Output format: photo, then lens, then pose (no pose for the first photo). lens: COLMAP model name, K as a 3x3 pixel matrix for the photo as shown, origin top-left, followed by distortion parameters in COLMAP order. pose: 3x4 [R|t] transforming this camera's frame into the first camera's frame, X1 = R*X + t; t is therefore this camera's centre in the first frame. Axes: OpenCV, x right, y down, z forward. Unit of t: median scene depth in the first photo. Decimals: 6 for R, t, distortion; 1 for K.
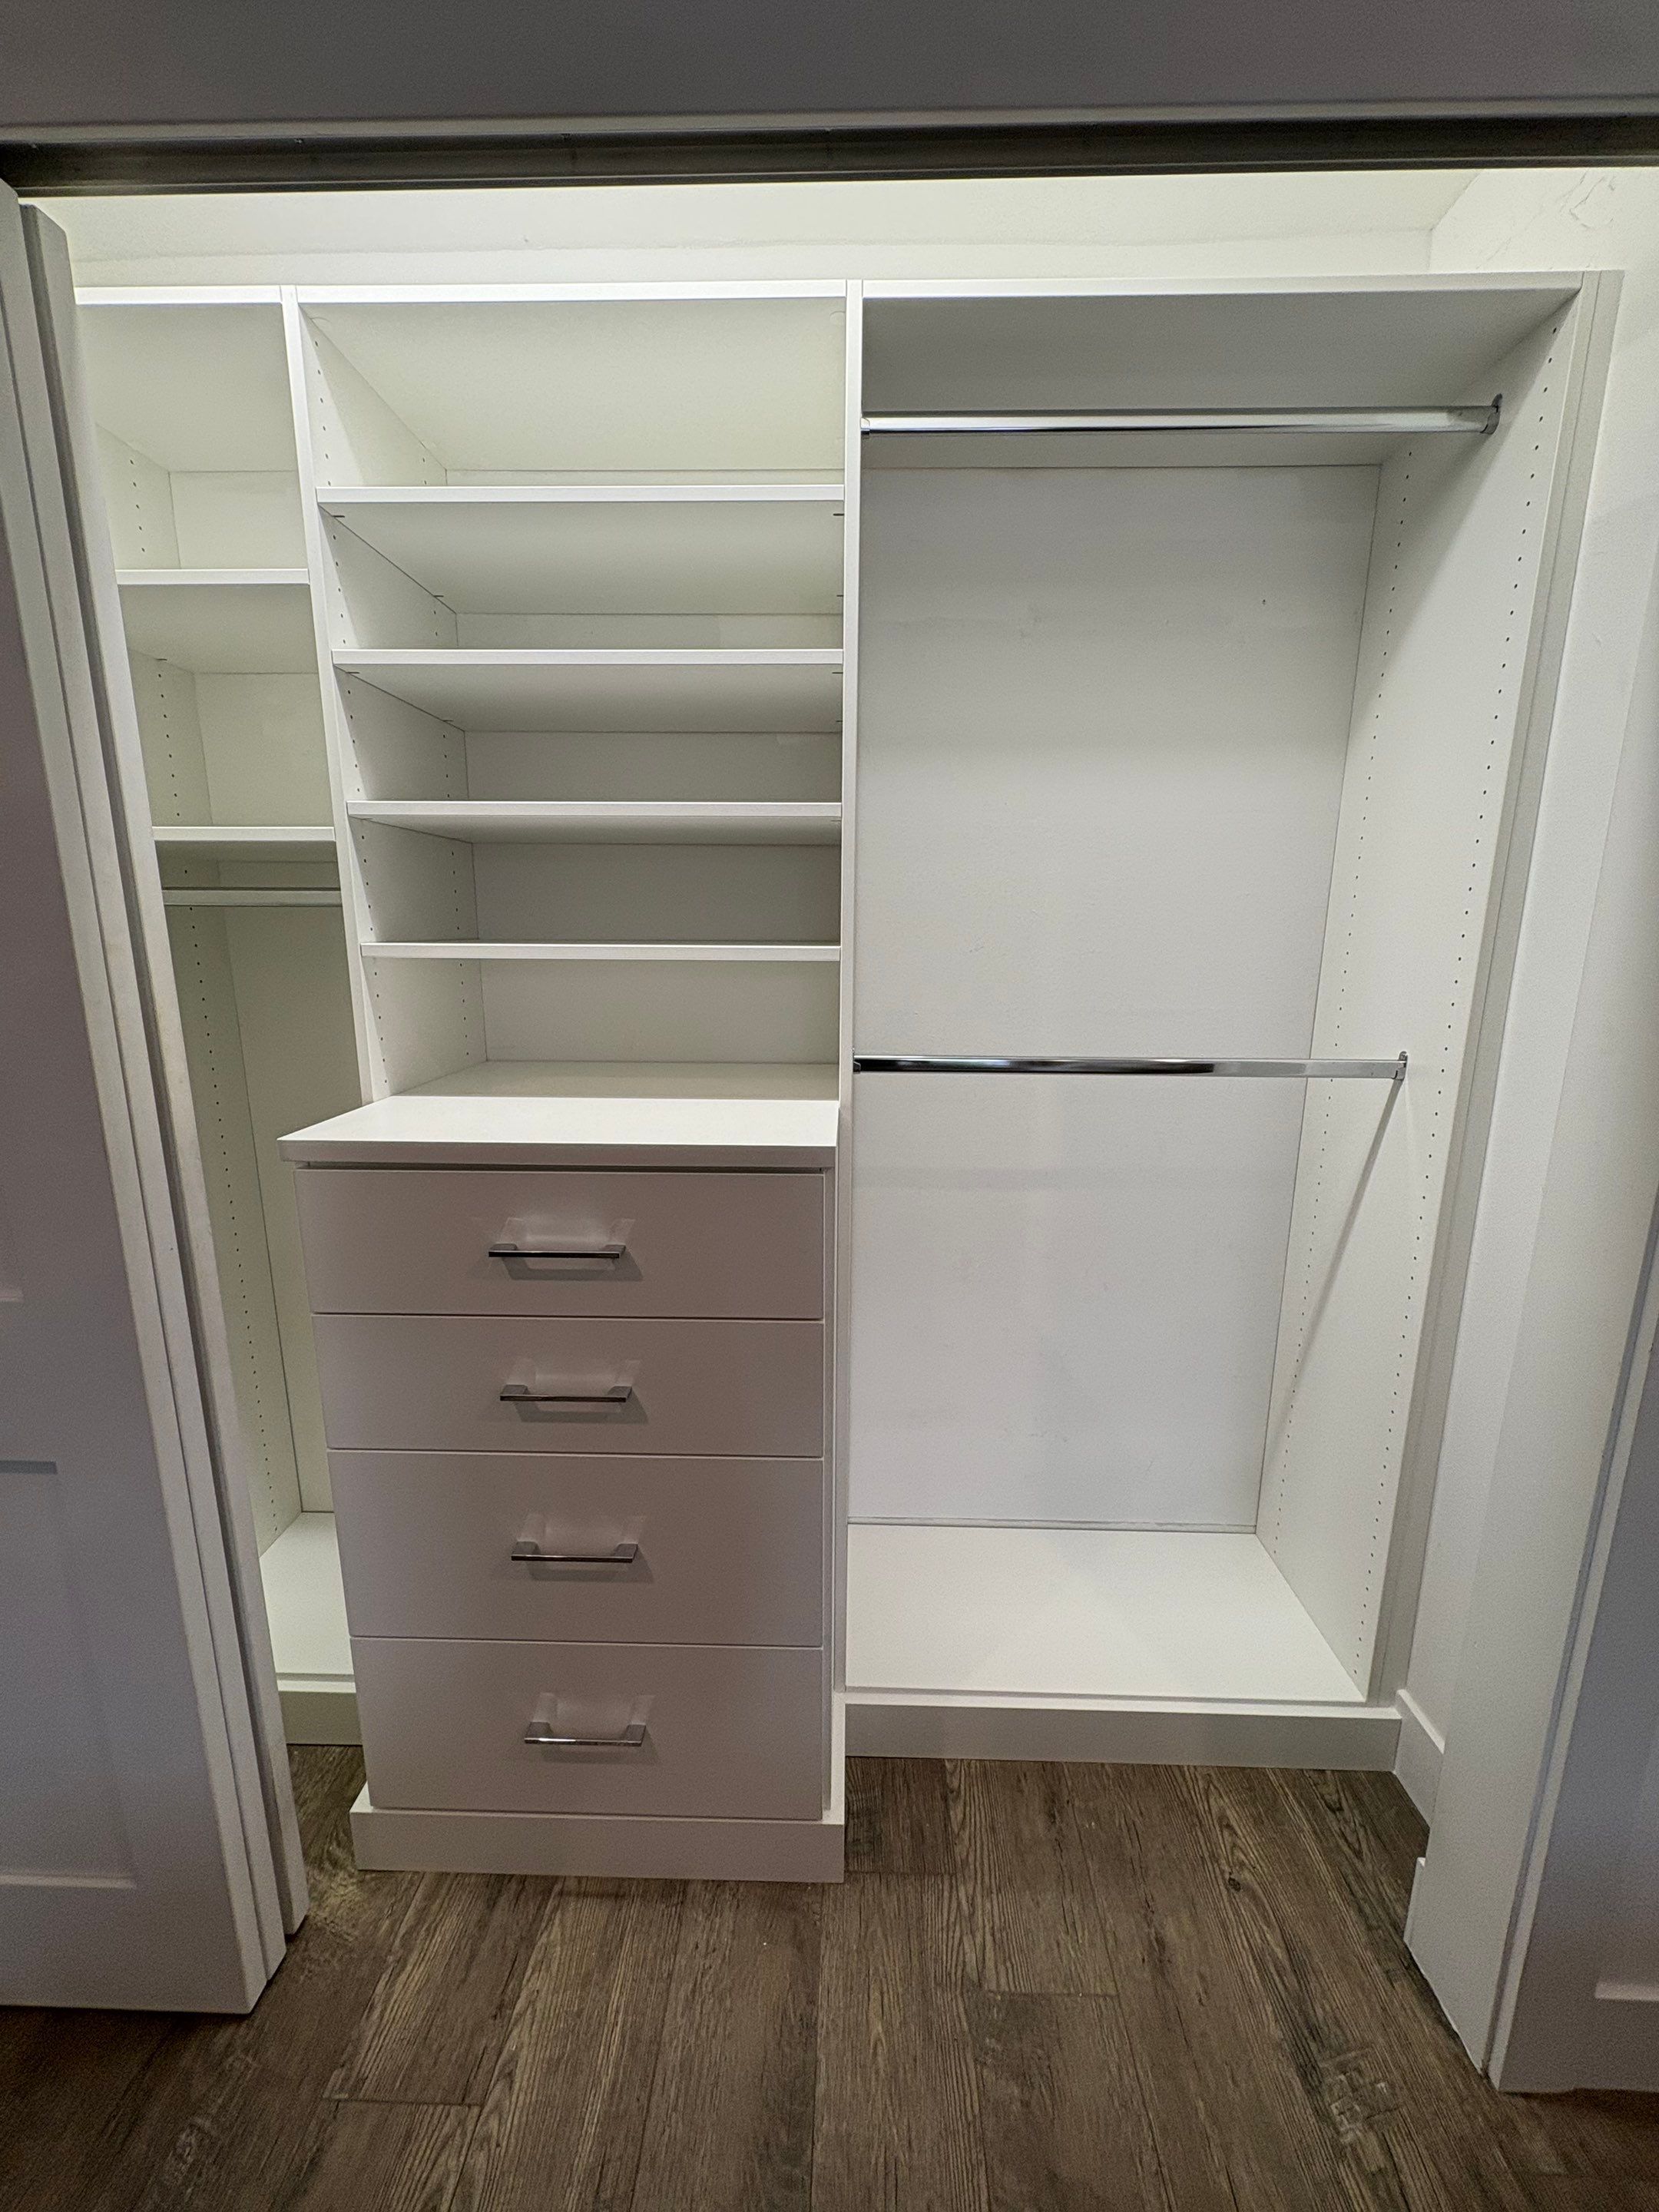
lens RADIAL K [[890.0, 0, 832.5], [0, 890.0, 1112.4], [0, 0, 1]] dist [0.001039, -0.000267]
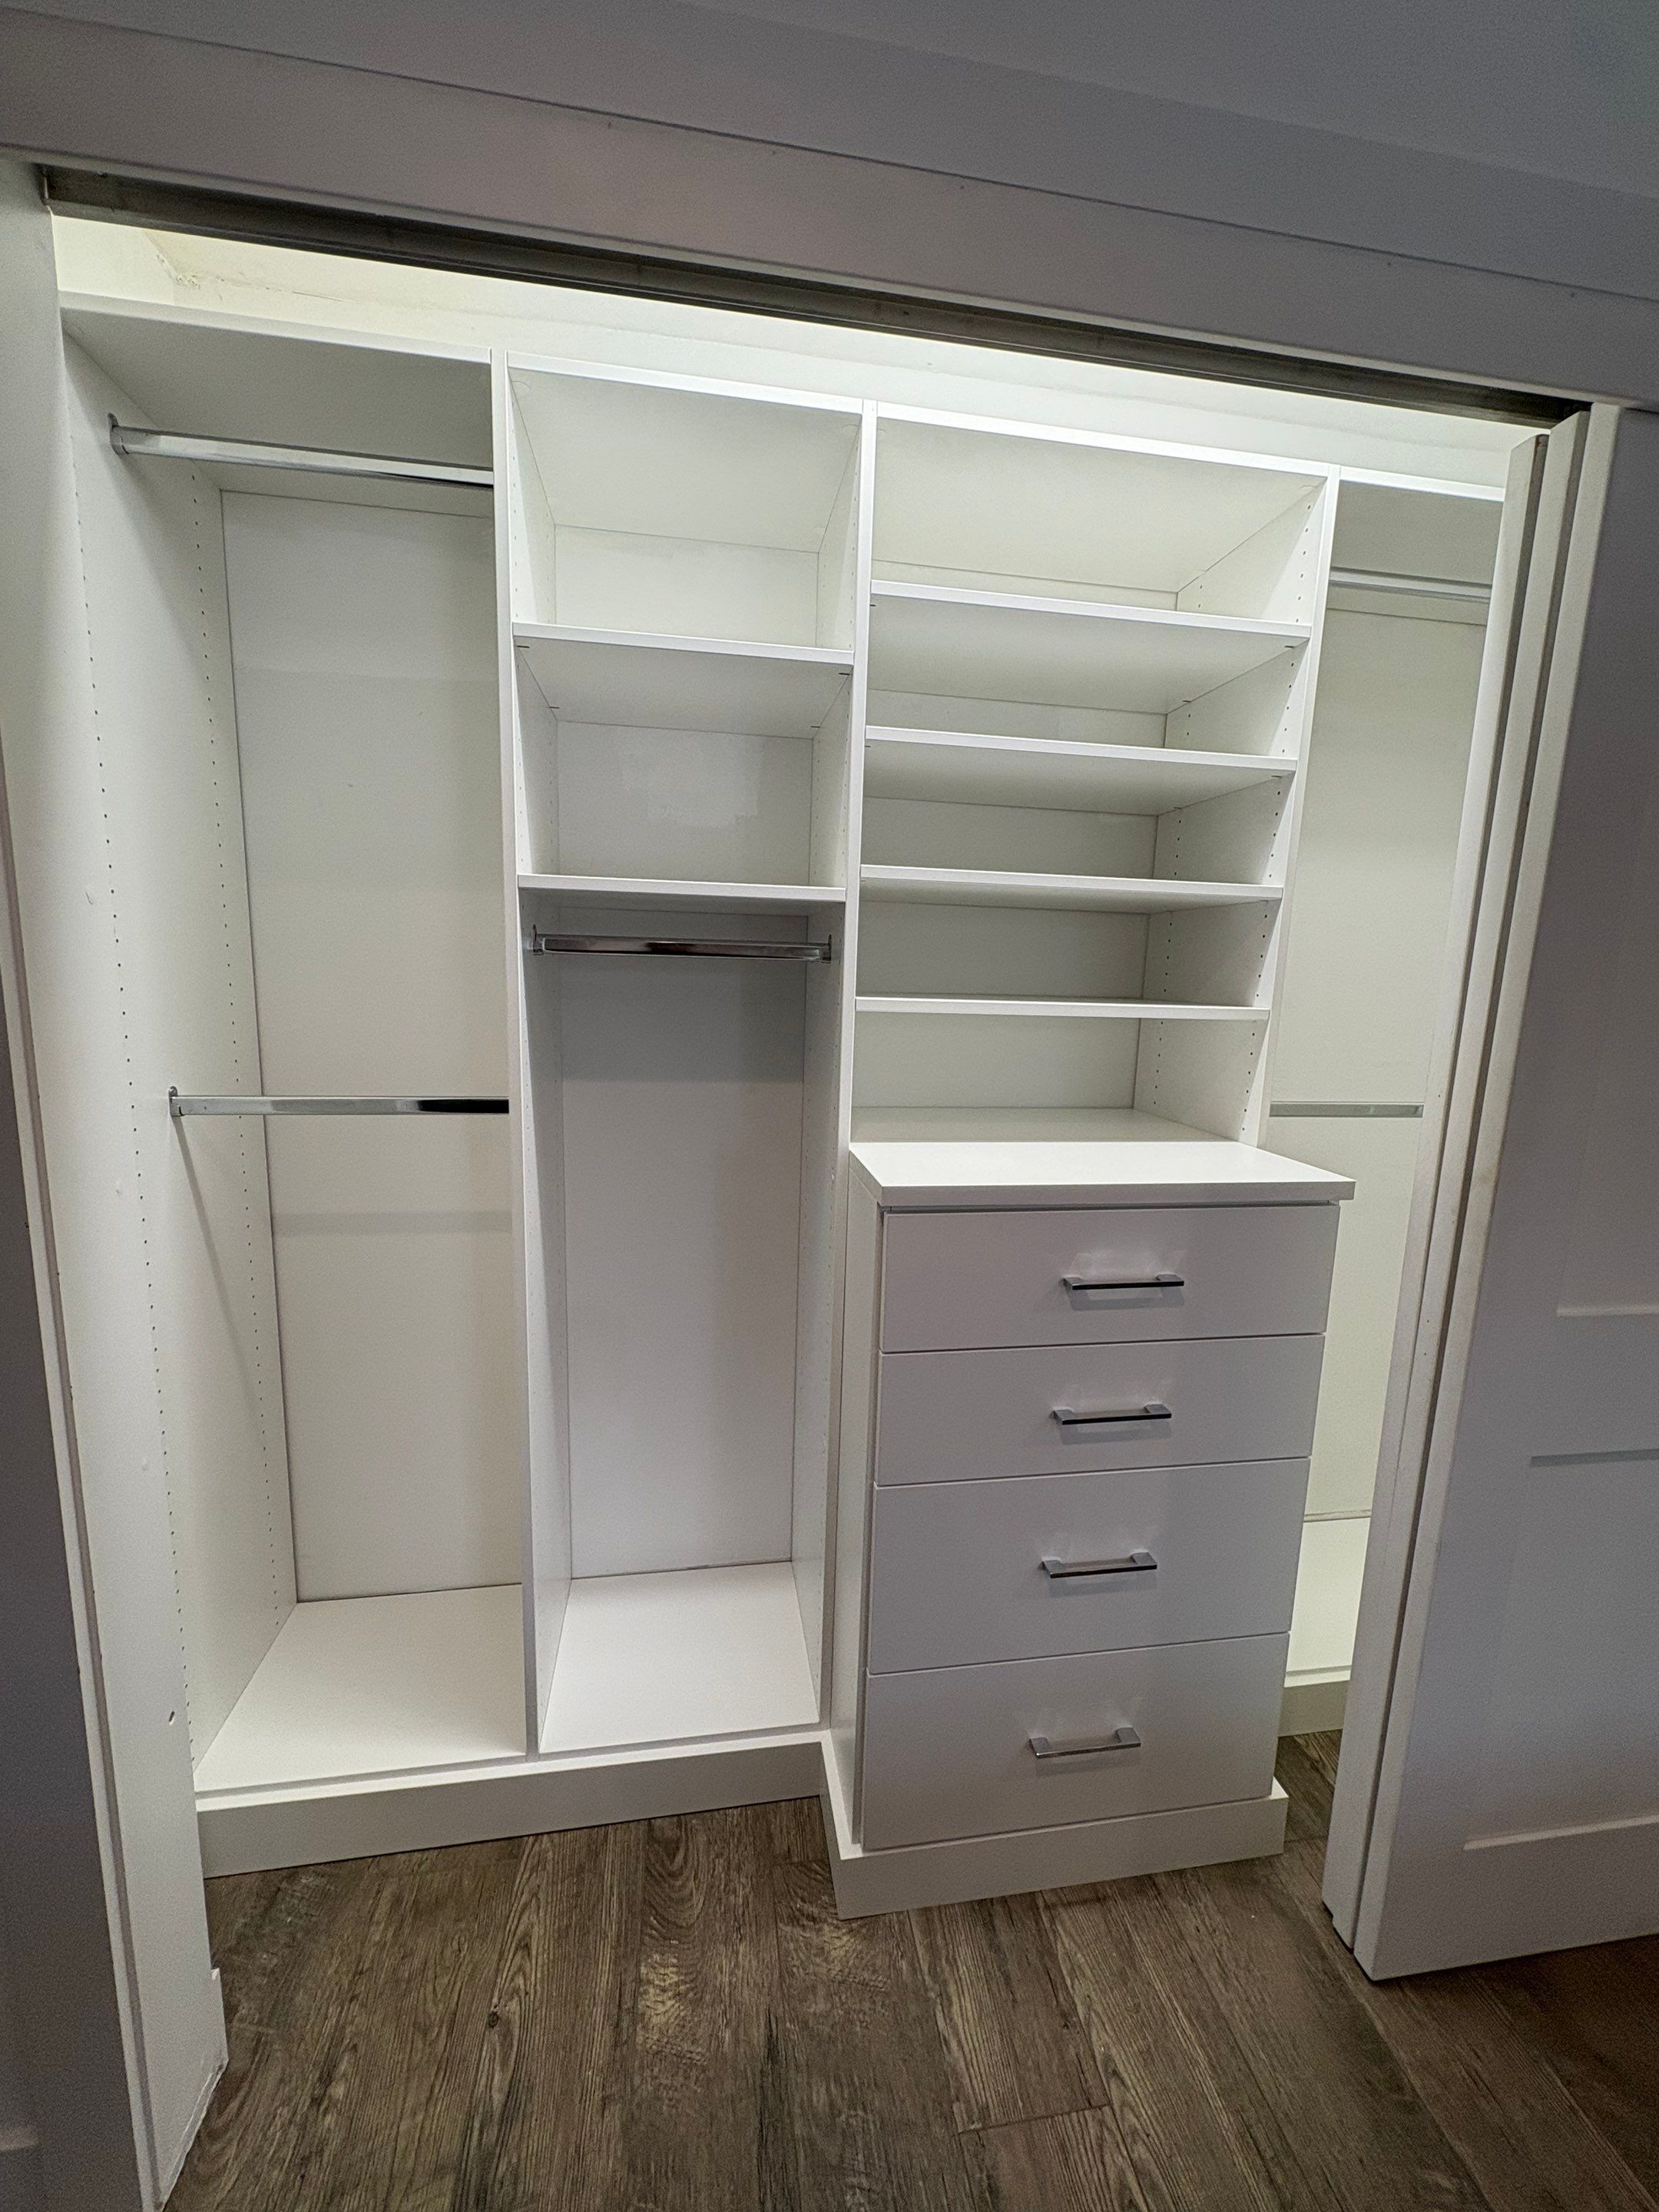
lens RADIAL K [[890.0, 0, 823.6], [0, 890.0, 1104.7], [0, 0, 1]] dist [0.001039, -0.000267]
pose [[0.982777, -0.007344, 0.184650, -0.828945], [0.017492, 0.998421, -0.053390, -0.011433], [-0.183966, 0.055700, 0.981353, -0.031578]]
